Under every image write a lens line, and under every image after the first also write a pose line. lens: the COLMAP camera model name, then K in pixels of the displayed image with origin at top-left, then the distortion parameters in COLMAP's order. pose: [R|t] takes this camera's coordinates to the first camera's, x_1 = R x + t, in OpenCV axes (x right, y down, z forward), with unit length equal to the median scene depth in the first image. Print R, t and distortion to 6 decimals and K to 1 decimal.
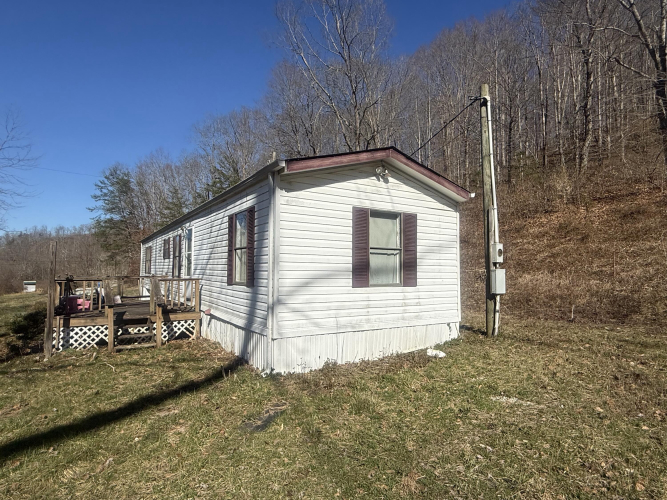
lens RADIAL K [[389.3, 0, 333.8], [0, 389.3, 247.6], [0, 0, 1]] dist [0.009206, 0.001650]
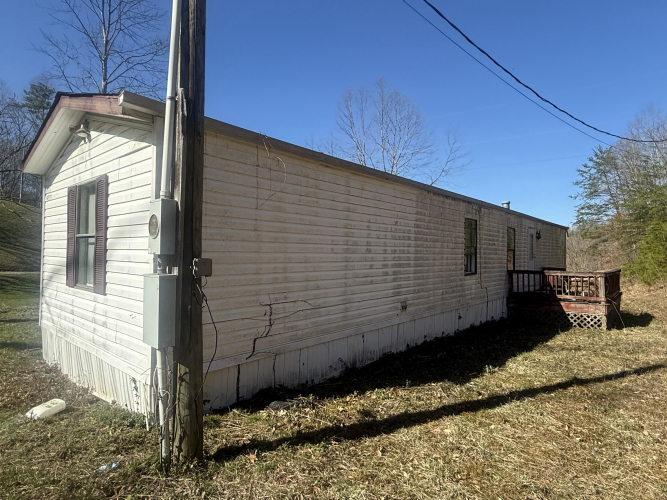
lens RADIAL K [[389.3, 0, 333.5], [0, 389.3, 251.1], [0, 0, 1]] dist [0.009206, 0.001650]
pose [[0.275742, -0.006251, -0.961211, 0.168519], [0.039384, 0.999213, 0.004800, 0.007691], [0.960424, -0.039180, 0.275771, 0.221051]]
